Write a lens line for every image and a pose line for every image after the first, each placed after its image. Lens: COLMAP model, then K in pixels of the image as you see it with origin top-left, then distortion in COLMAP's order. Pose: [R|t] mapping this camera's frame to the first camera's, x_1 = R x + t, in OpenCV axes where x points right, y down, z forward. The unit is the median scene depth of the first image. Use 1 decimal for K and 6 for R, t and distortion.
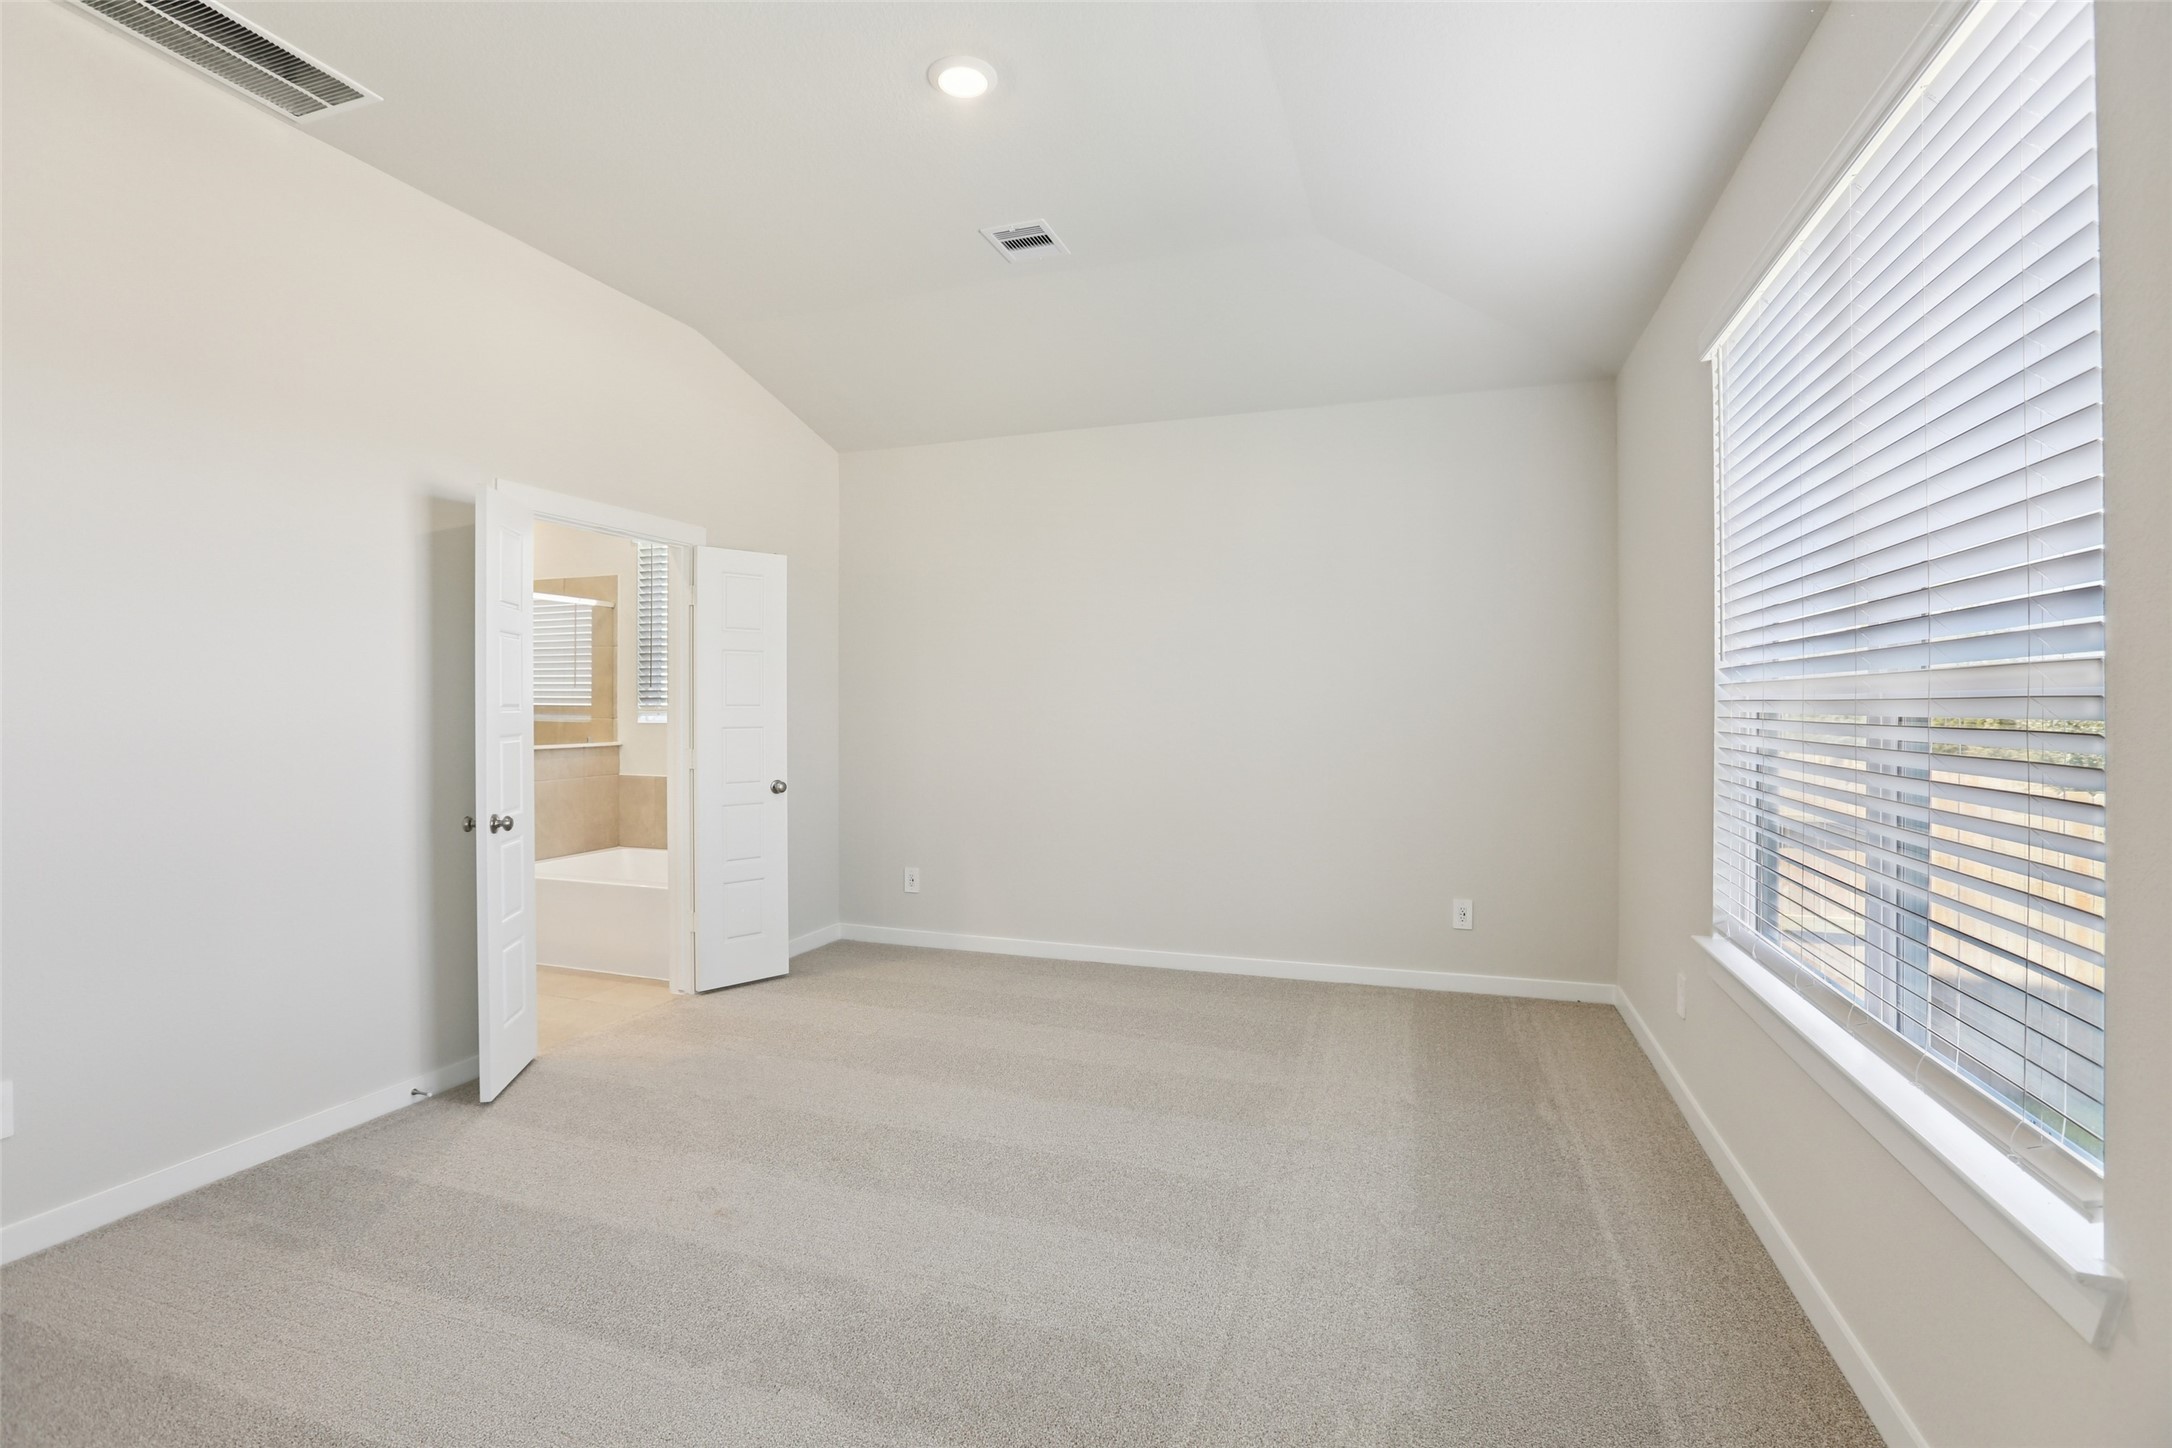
lens RADIAL K [[997.9, 0, 1084.3], [0, 997.9, 719.3], [0, 0, 1]] dist [-0.047407, 0.014427]
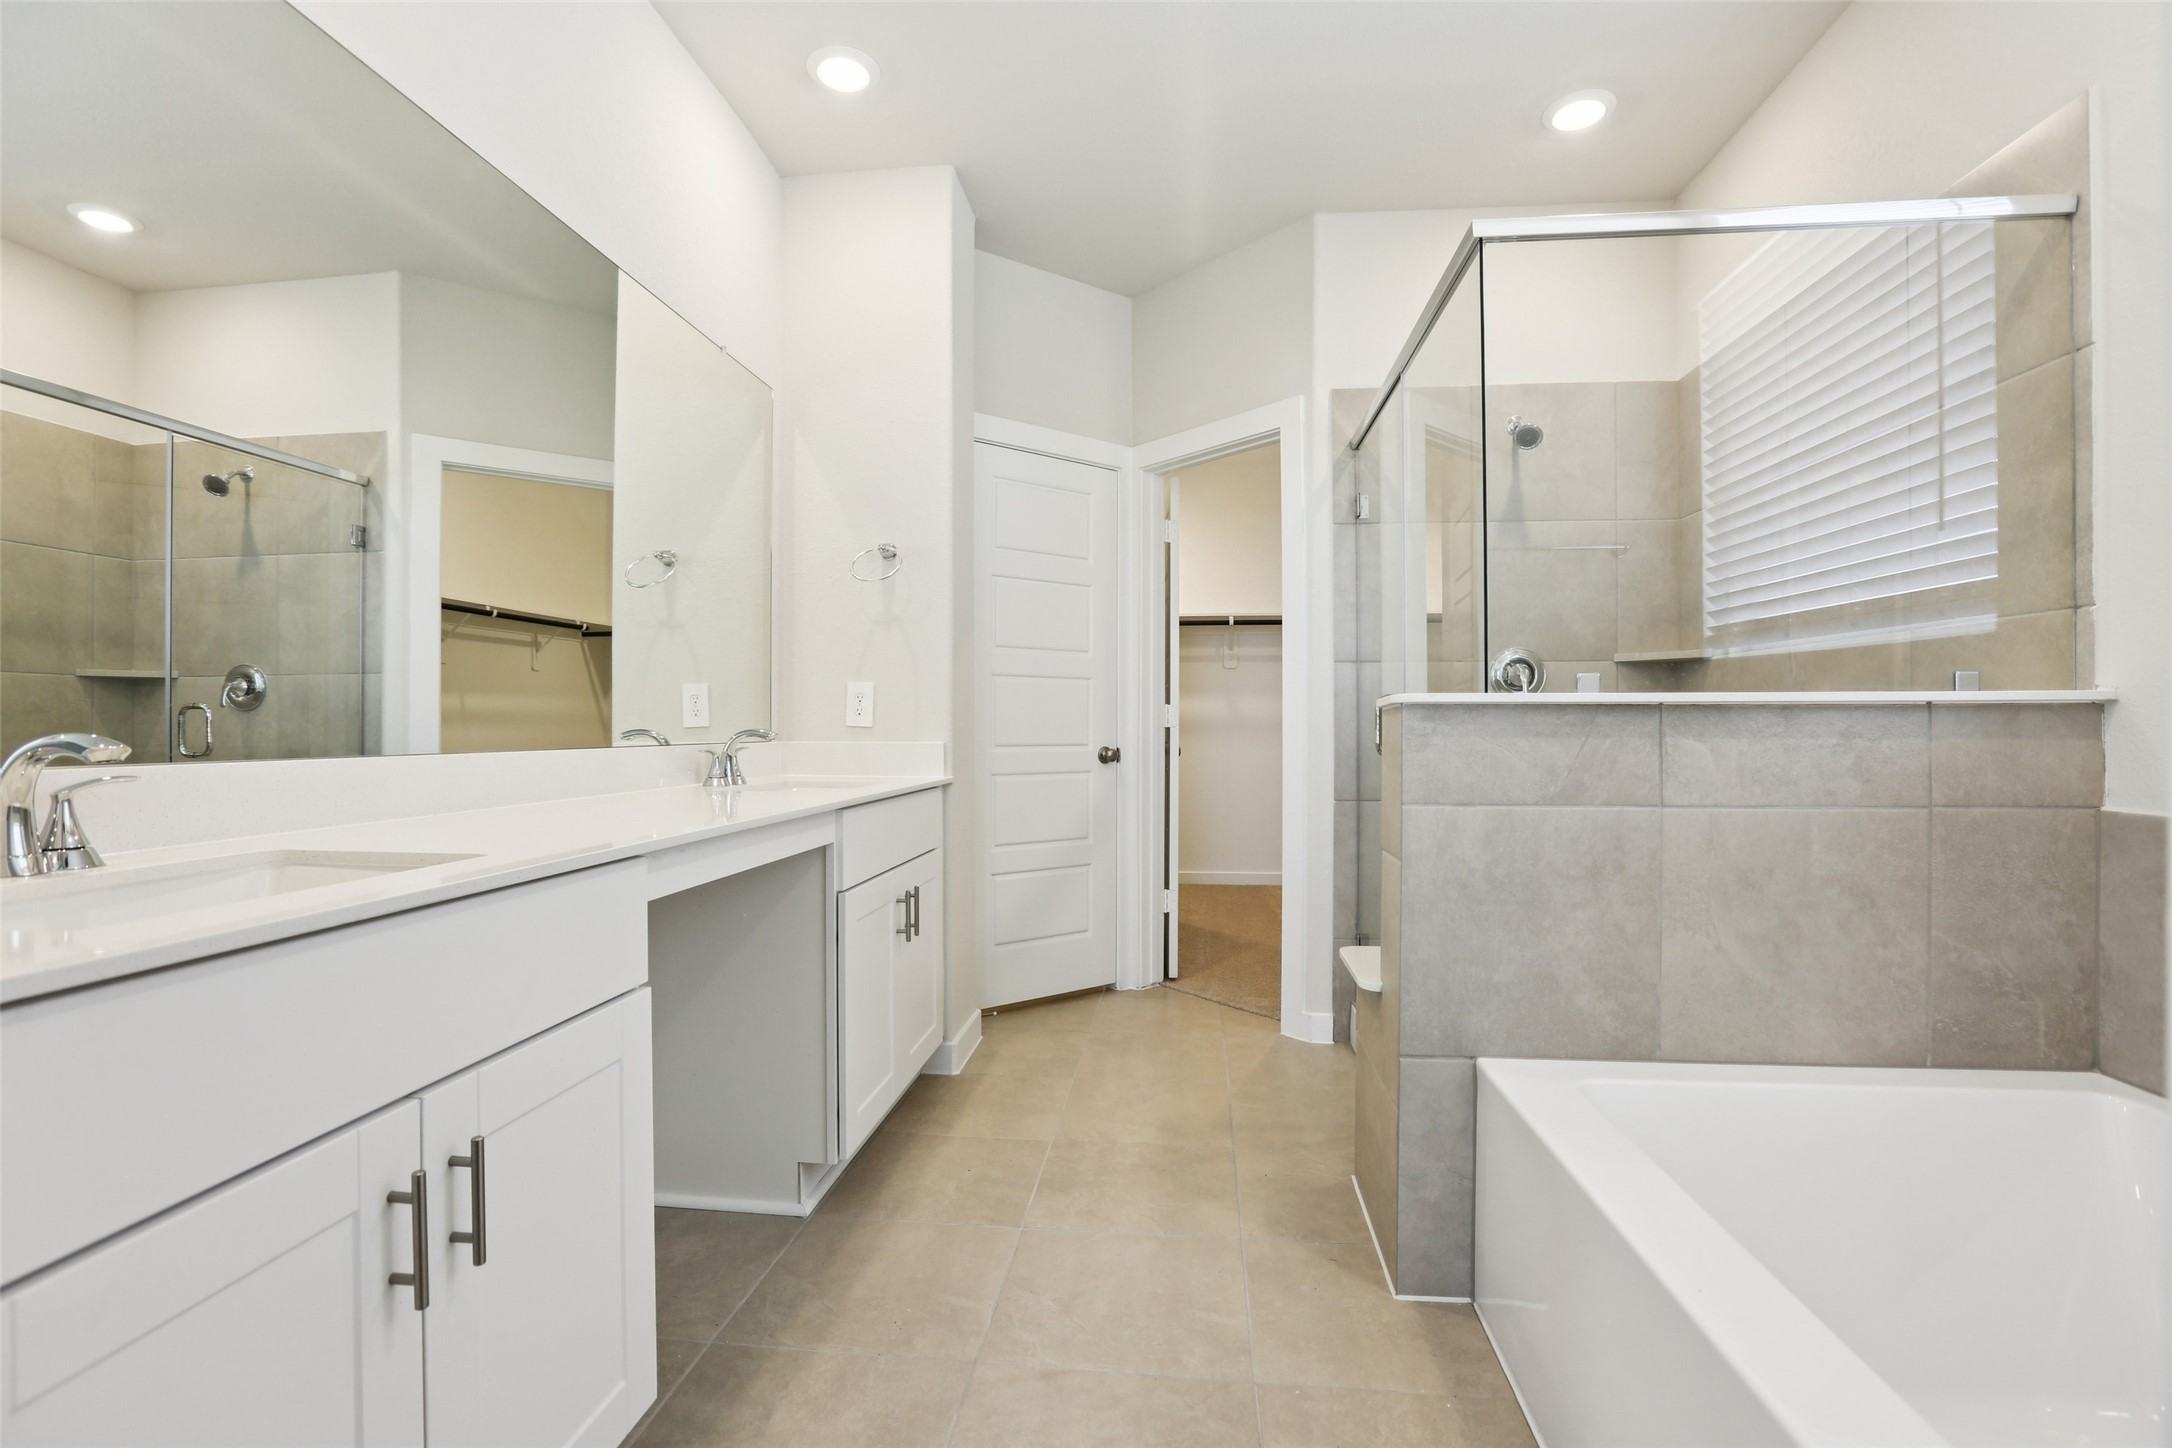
lens RADIAL K [[997.9, 0, 1081.5], [0, 997.9, 729.4], [0, 0, 1]] dist [-0.047407, 0.014427]
pose [[0.218278, 0.000818, -0.975886, -0.268491], [-0.005702, 0.999984, -0.000437, 0.035810], [0.975870, 0.005660, 0.218279, 0.659123]]
